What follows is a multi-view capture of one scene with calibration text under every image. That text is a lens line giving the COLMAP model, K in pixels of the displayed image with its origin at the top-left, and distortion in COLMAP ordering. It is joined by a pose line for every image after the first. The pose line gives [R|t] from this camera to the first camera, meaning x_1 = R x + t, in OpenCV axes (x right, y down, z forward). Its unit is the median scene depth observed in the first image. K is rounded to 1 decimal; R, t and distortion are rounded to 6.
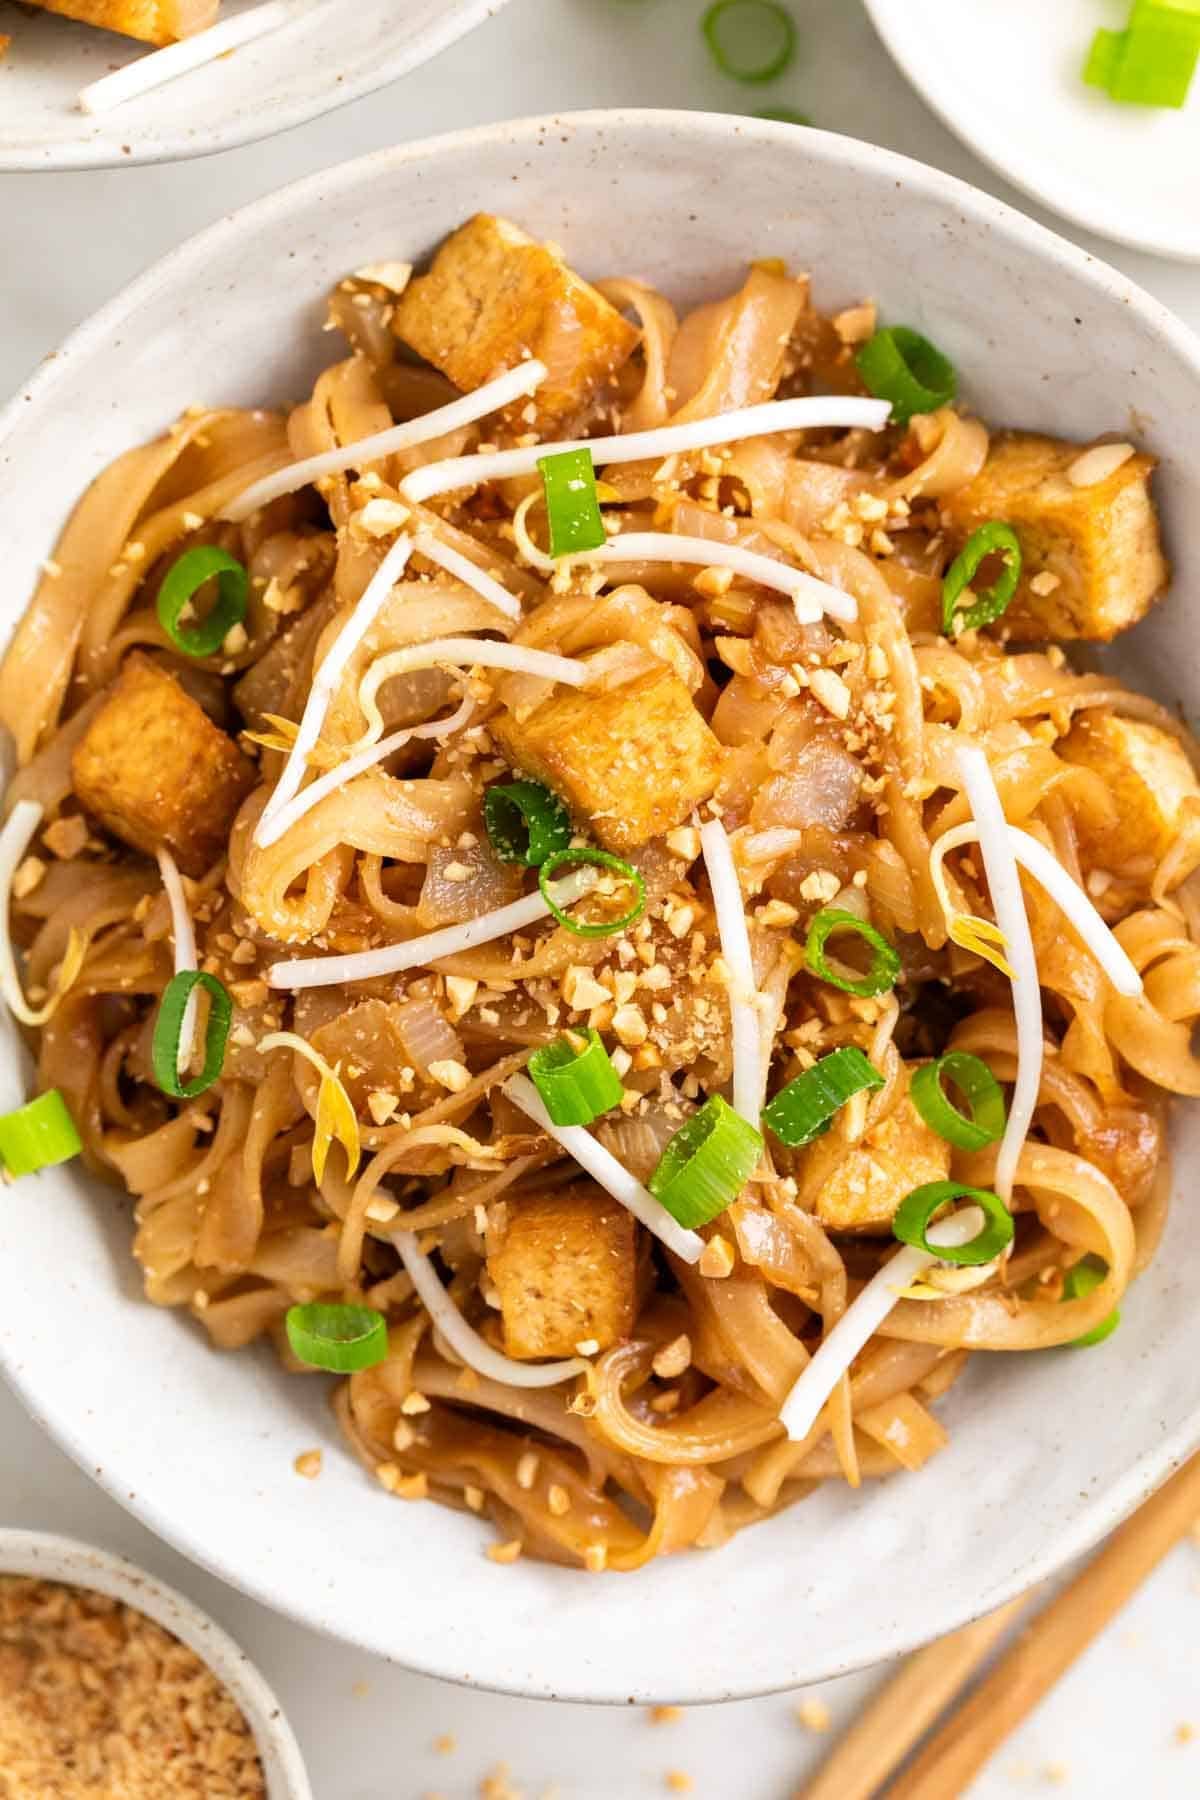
lens RADIAL K [[6441.3, 0, 600.0], [0, 6441.3, 900.0], [0, 0, 1]] dist [-0.012308, 1.484347]
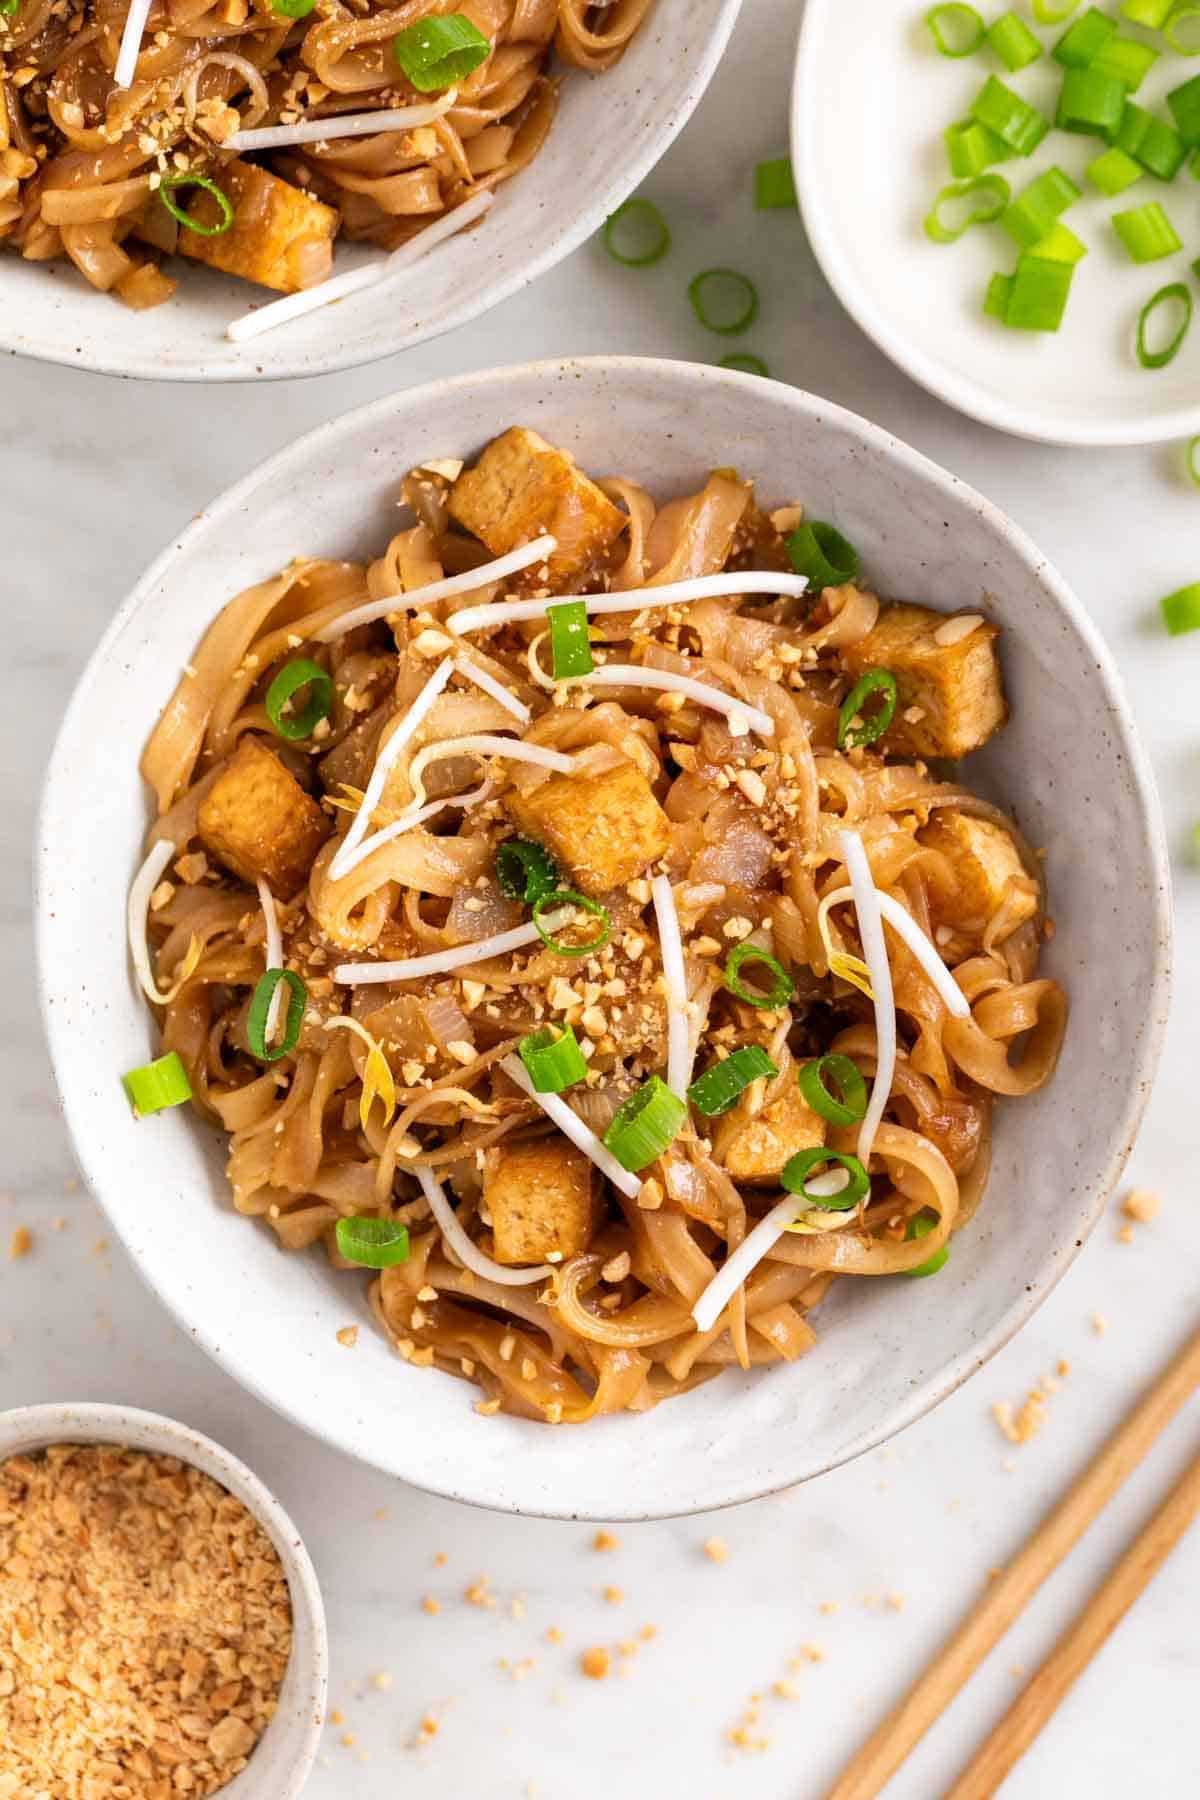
lens RADIAL K [[6441.3, 0, 600.0], [0, 6441.3, 900.0], [0, 0, 1]] dist [-0.012308, 1.484347]
pose [[0.998822, 0.045856, -0.015842, 0.026029], [-0.046094, 0.998824, -0.015029, 0.013868], [0.015135, 0.015741, 0.999762, -0.370127]]
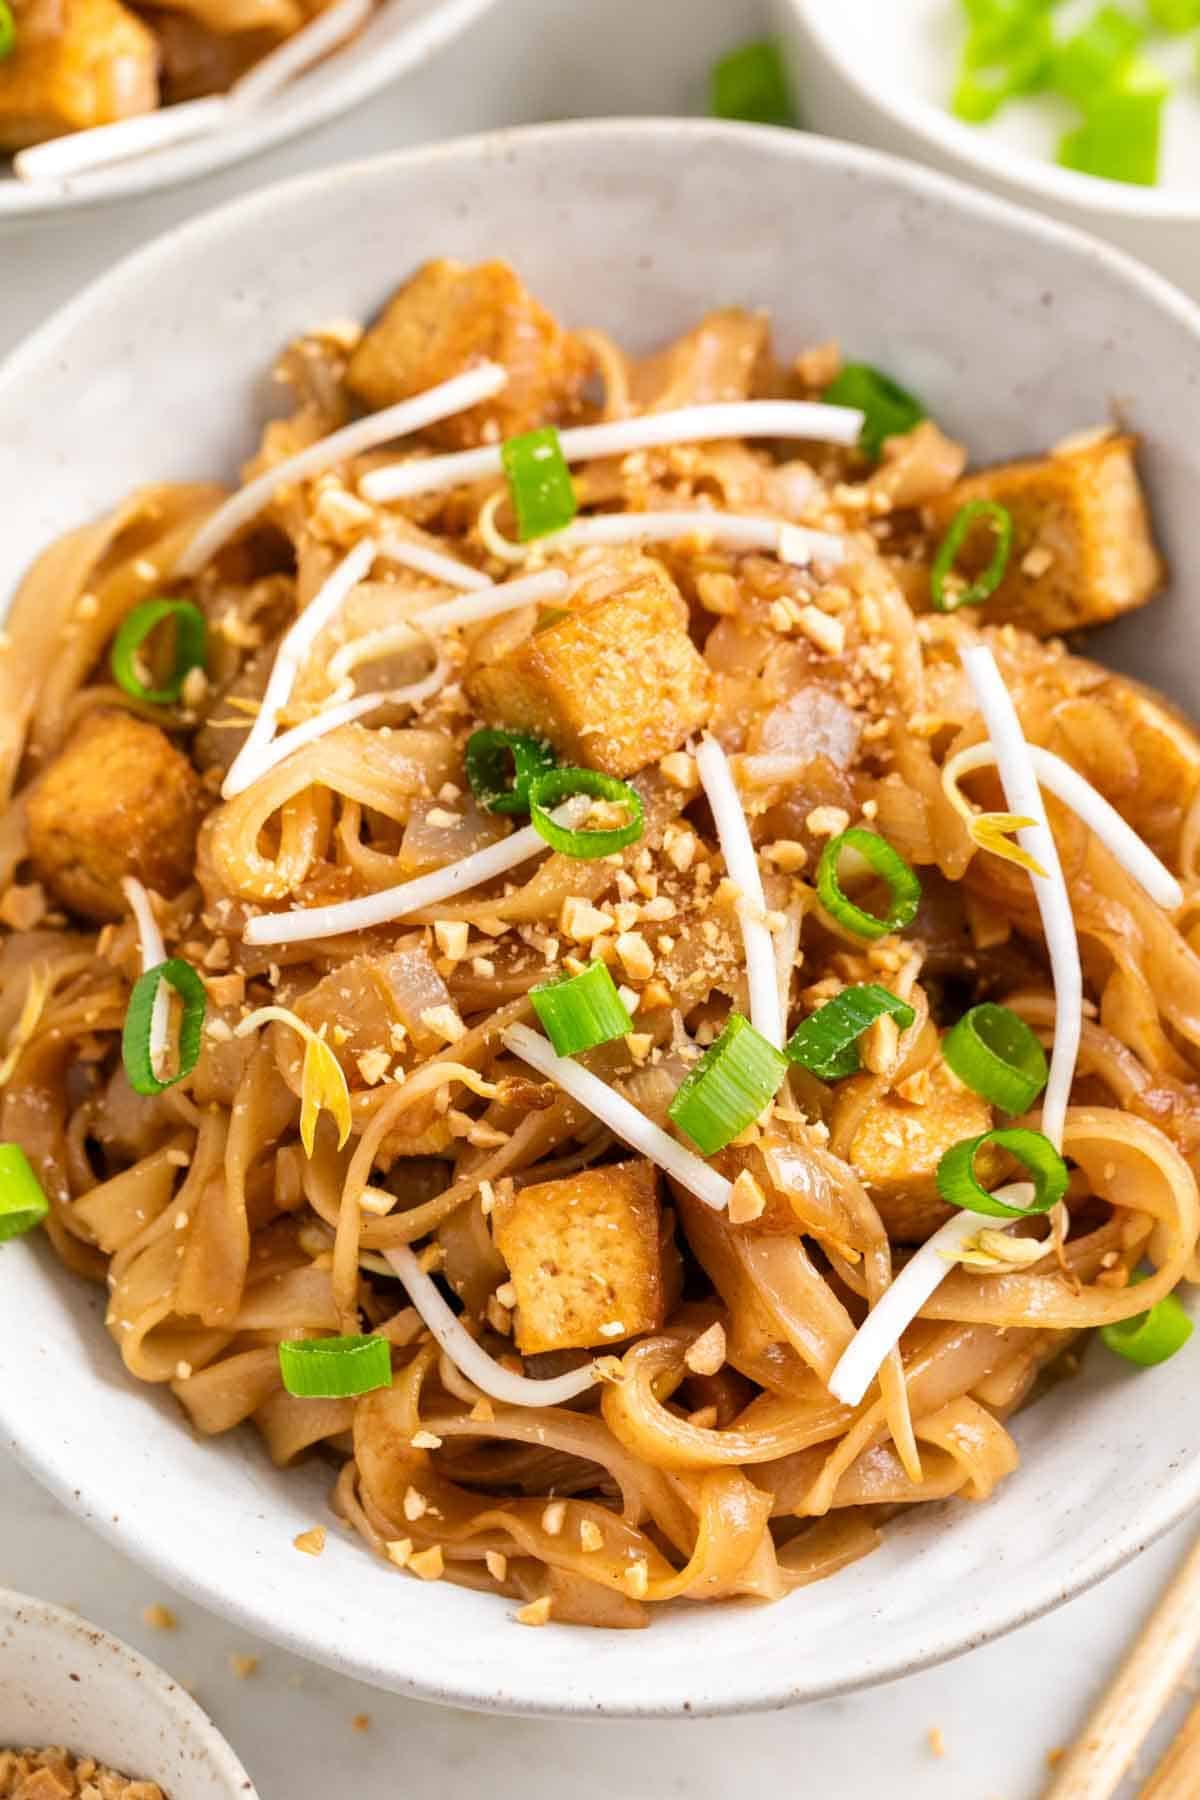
lens RADIAL K [[6441.3, 0, 600.0], [0, 6441.3, 900.0], [0, 0, 1]] dist [-0.012308, 1.484347]
pose [[0.998012, -0.057662, 0.025448, -0.023237], [0.063027, 0.911653, -0.406100, 0.383268], [0.000217, 0.406897, 0.913474, 0.146315]]
